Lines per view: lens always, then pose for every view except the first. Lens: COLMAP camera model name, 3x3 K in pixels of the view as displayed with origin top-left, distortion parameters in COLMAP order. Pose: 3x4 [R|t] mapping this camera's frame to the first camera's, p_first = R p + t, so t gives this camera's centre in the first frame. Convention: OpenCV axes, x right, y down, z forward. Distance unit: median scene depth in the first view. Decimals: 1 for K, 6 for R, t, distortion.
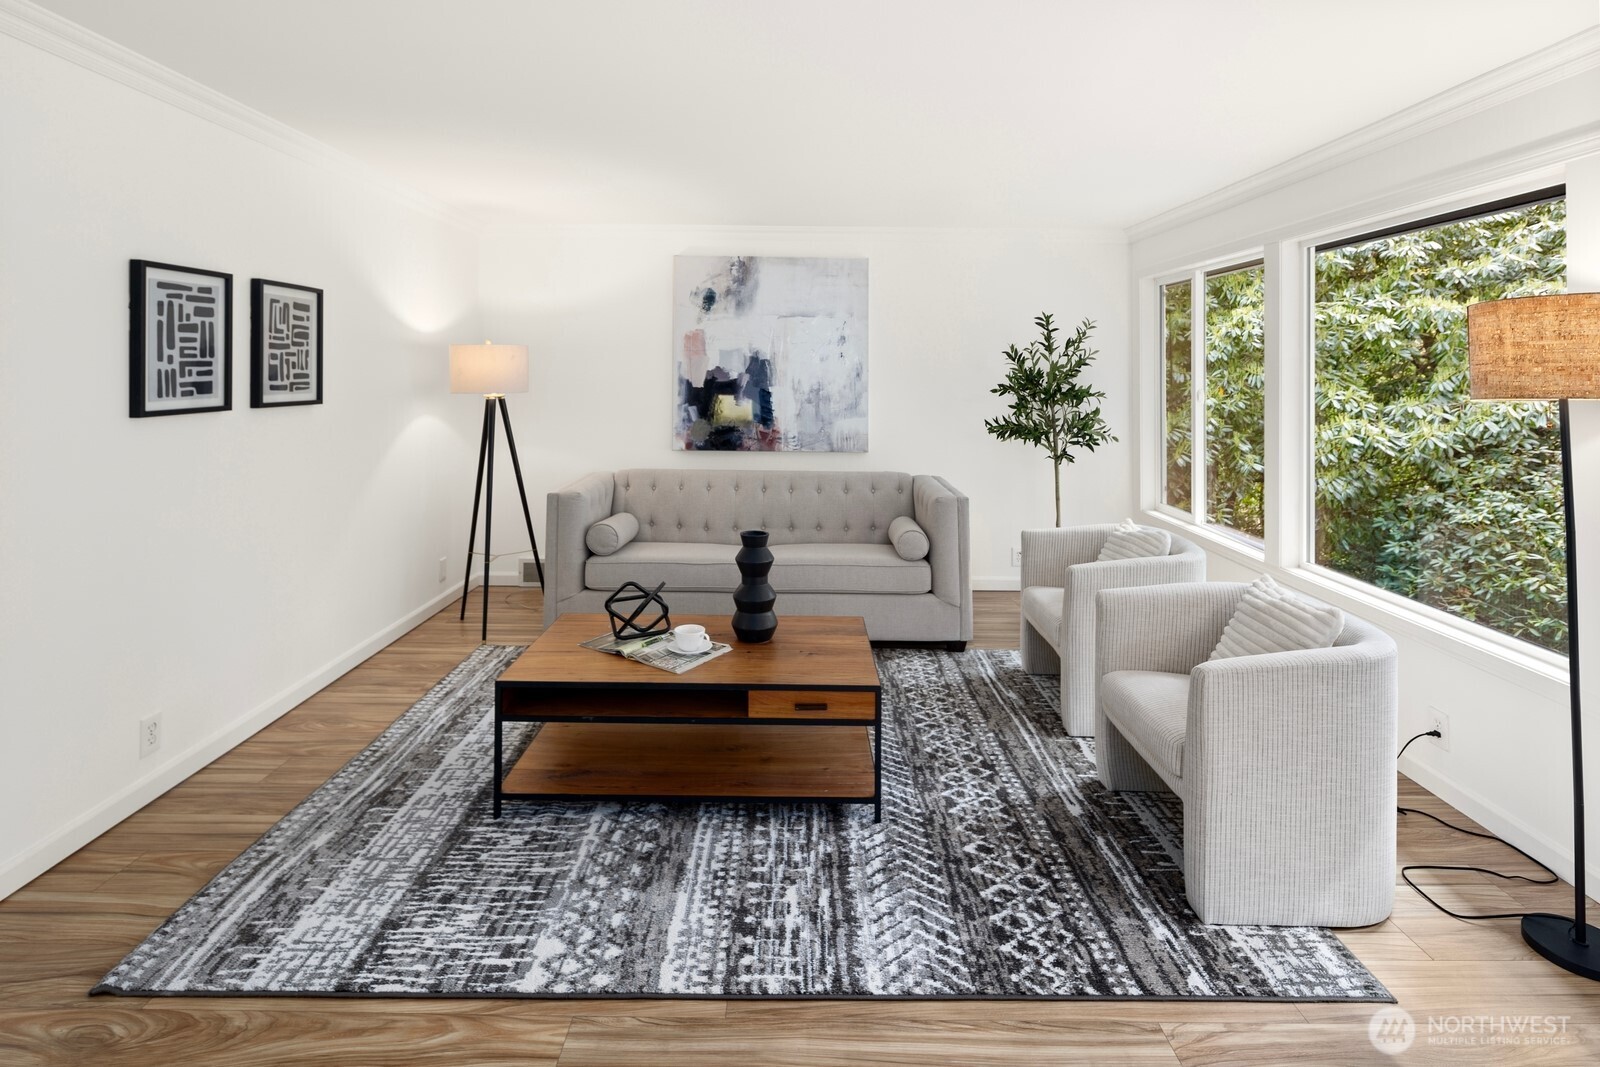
lens RADIAL K [[783.2, 0, 797.5], [0, 783.2, 376.8], [0, 0, 1]] dist [0.001054, -0.001970]
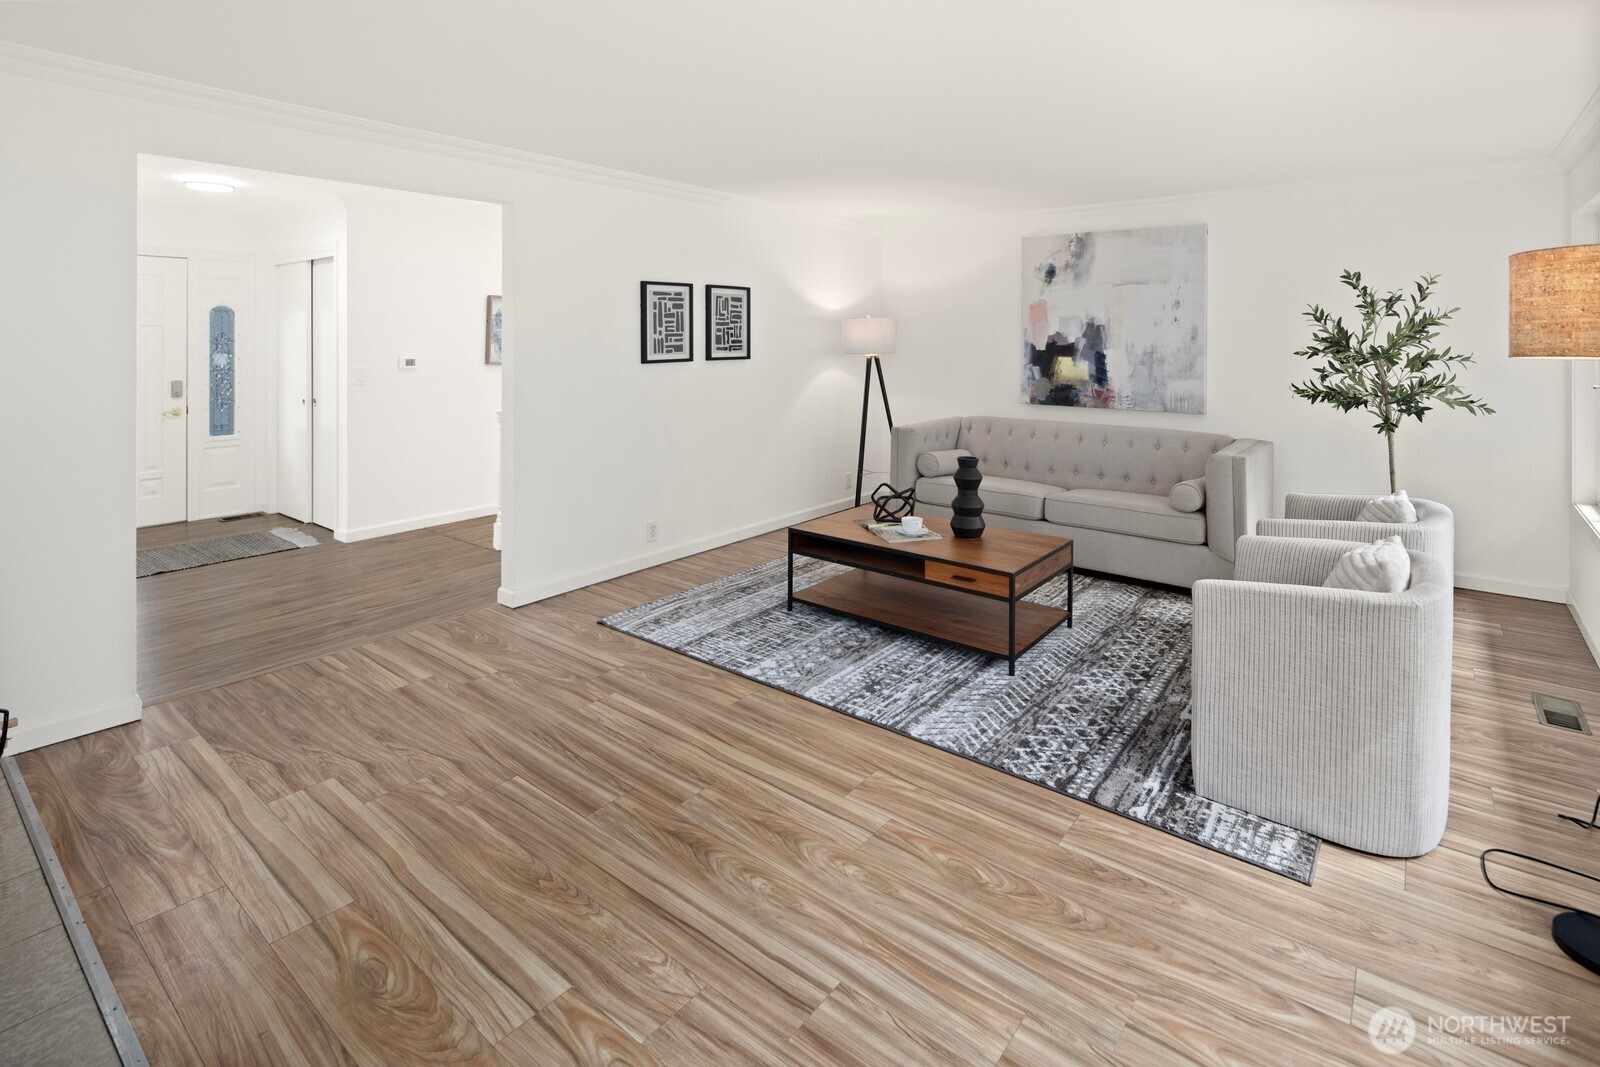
lens RADIAL K [[785.2, 0, 800.5], [0, 785.2, 342.7], [0, 0, 1]] dist [0.002800, -0.004552]
pose [[0.777995, -0.004475, -0.628254, 0.565554], [0.004317, 0.999989, -0.001777, 0.005549], [0.628255, -0.001330, 0.778006, -0.219659]]
